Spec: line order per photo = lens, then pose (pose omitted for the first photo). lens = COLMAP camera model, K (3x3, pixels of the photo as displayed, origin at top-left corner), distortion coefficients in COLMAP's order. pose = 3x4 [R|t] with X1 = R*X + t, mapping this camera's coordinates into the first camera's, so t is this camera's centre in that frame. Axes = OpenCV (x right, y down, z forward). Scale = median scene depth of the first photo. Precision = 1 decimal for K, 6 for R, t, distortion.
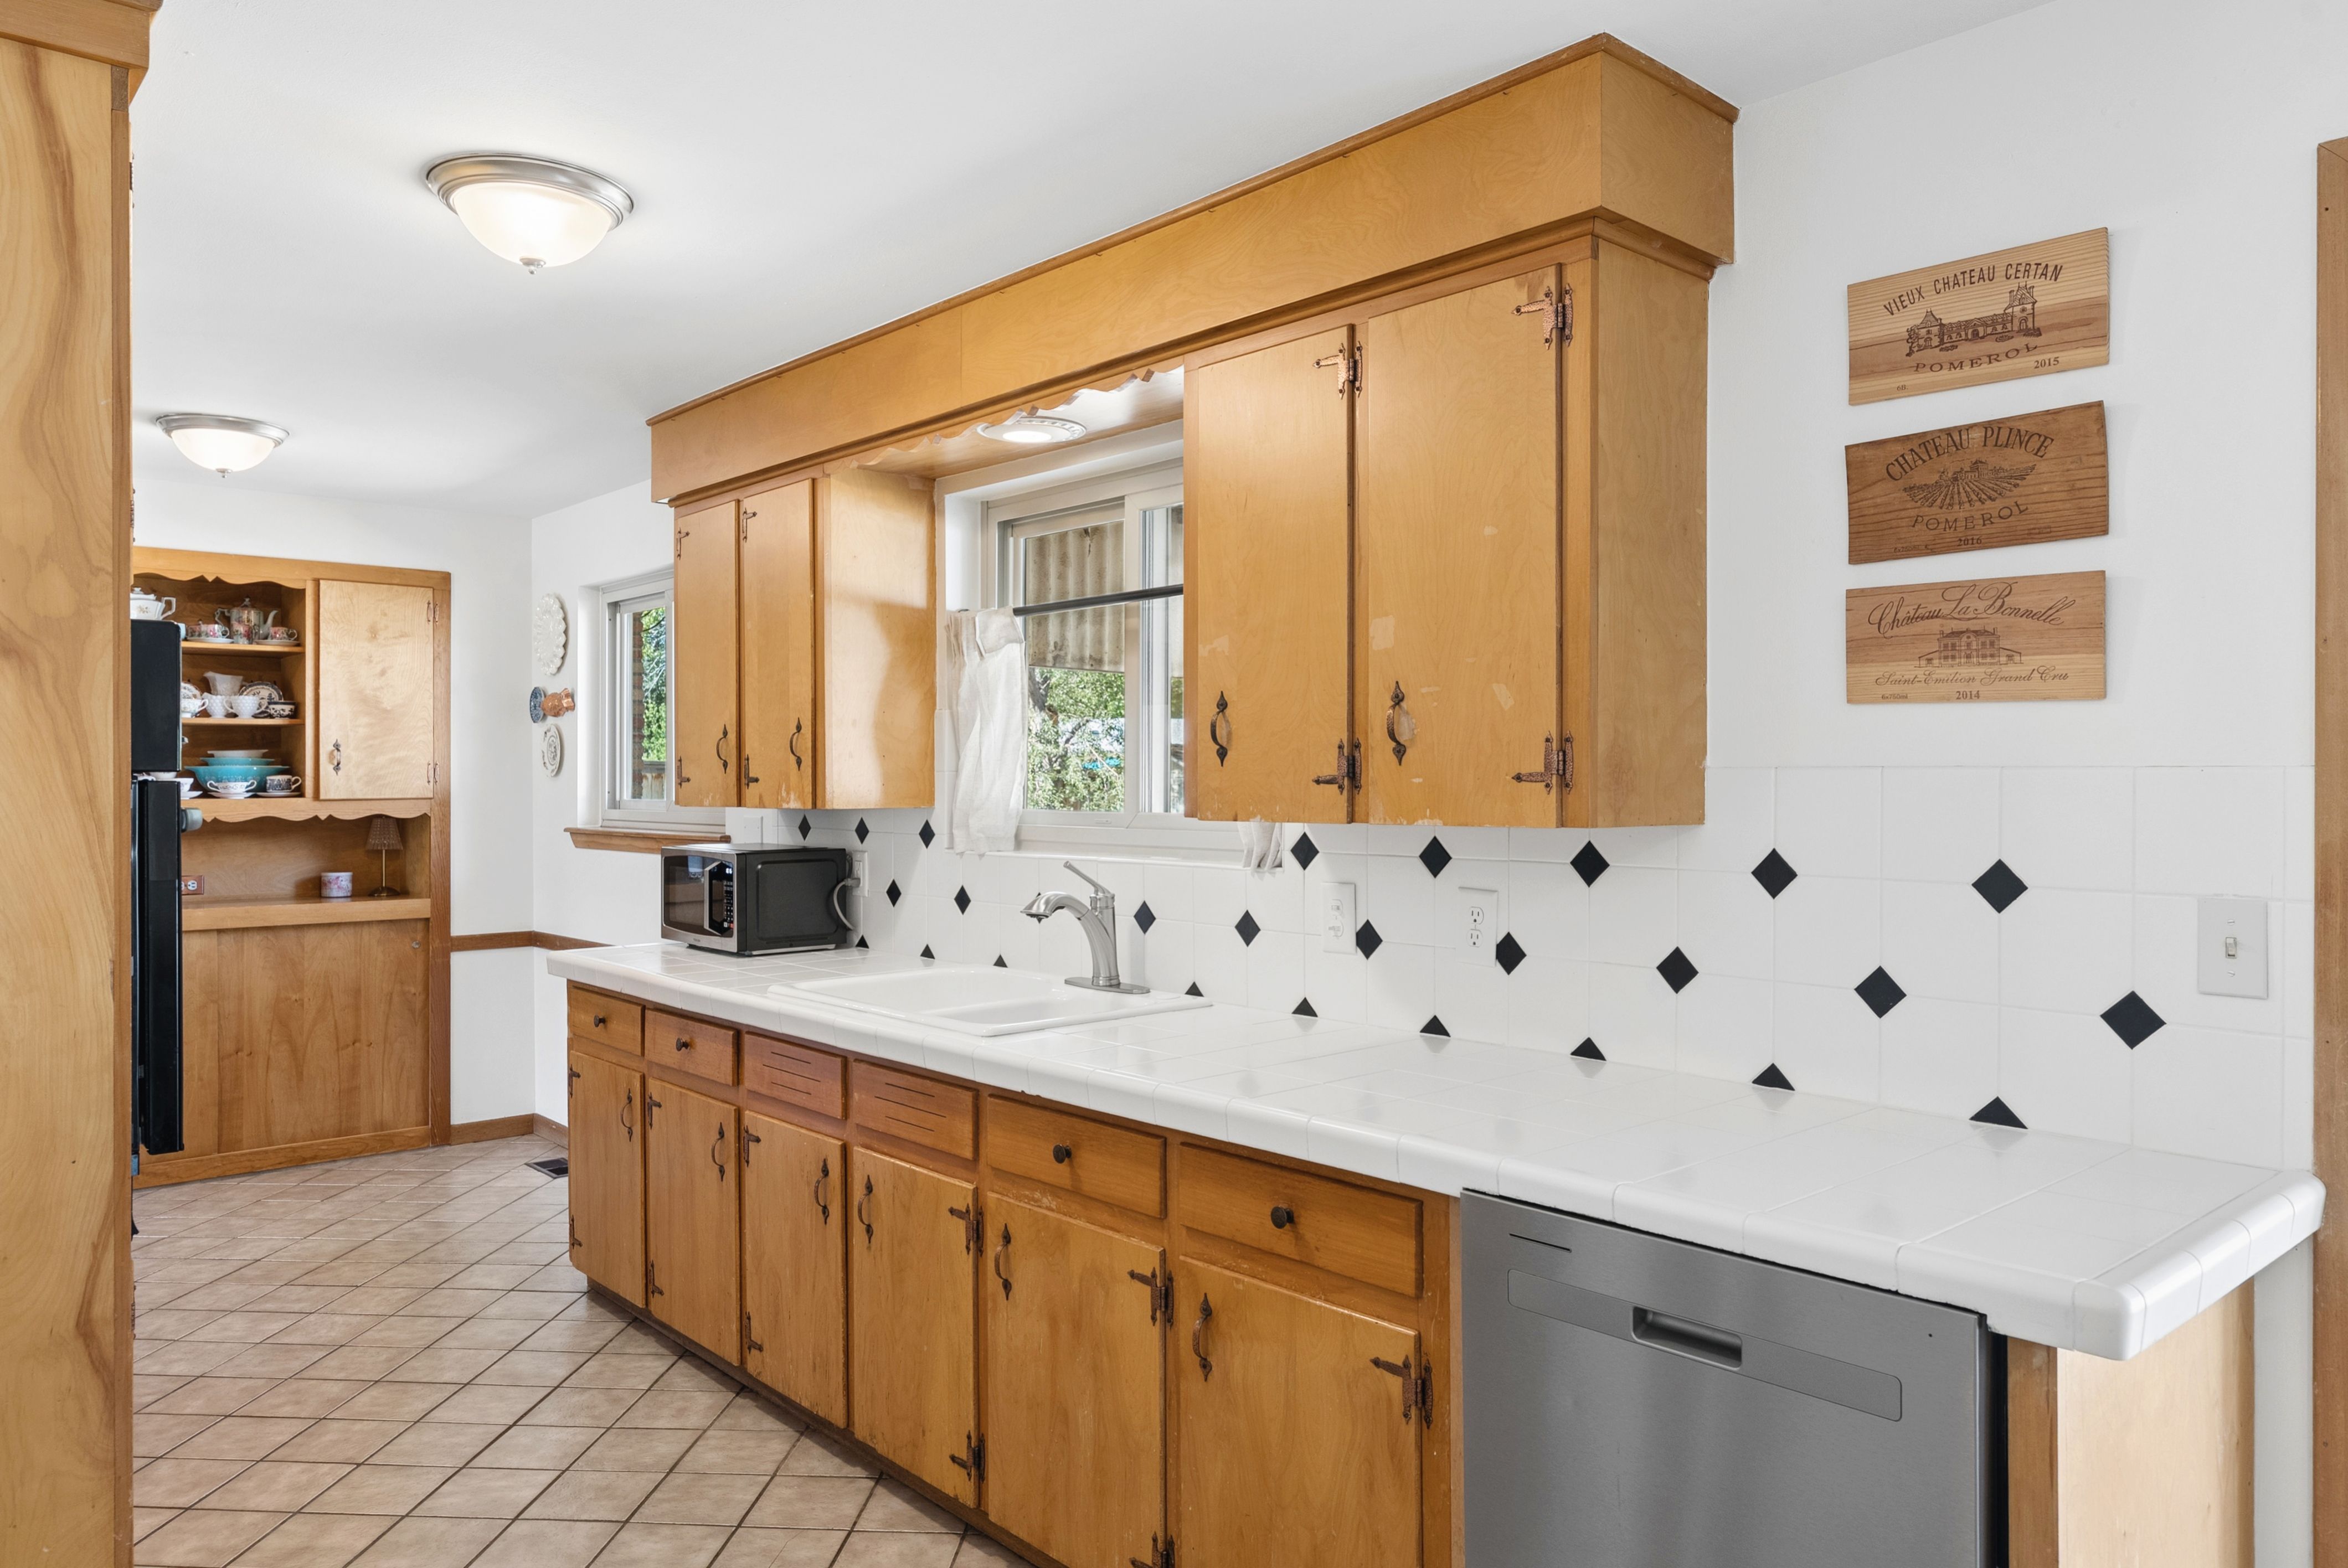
lens RADIAL K [[1594.1, 0, 1176.3], [0, 1594.1, 779.0], [0, 0, 1]] dist [0.002657, -0.000369]
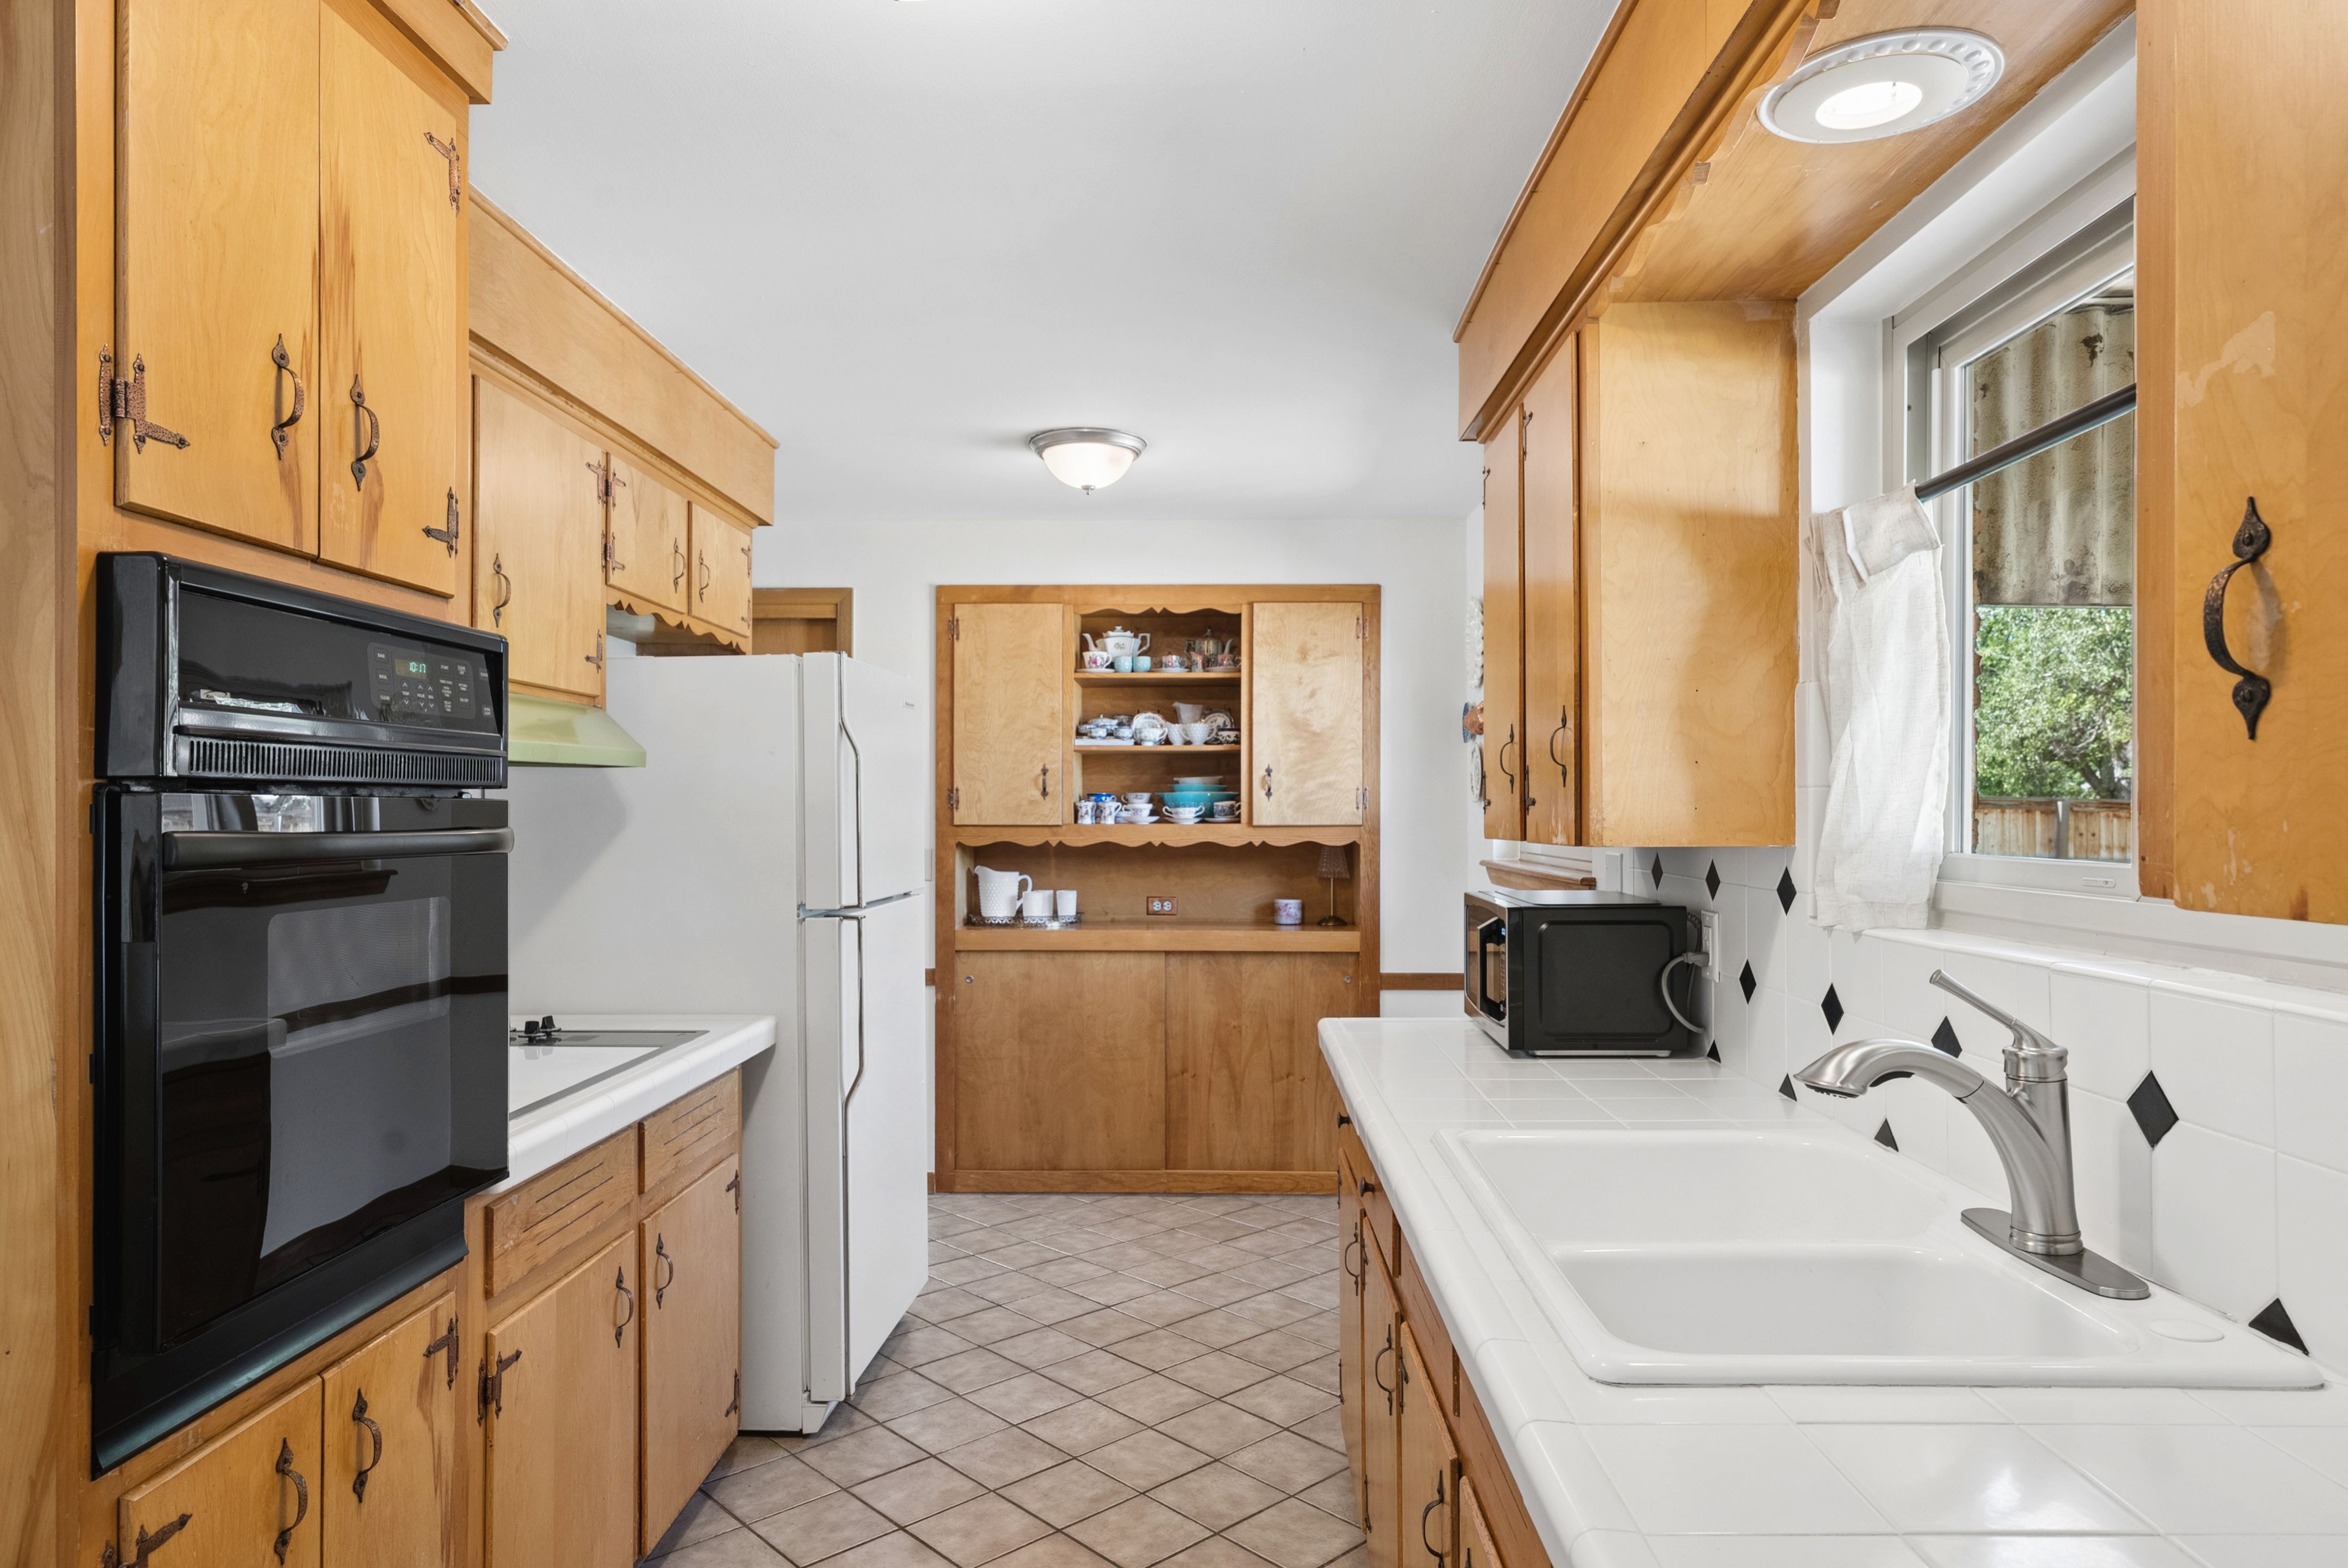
lens RADIAL K [[1435.6, 0, 1168.4], [0, 1435.6, 799.8], [0, 0, 1]] dist [0.005670, -0.000969]
pose [[0.729285, -0.003200, -0.684203, 0.043182], [-0.001563, 0.999979, -0.006342, 0.003691], [0.684208, 0.005694, 0.729264, 0.424435]]
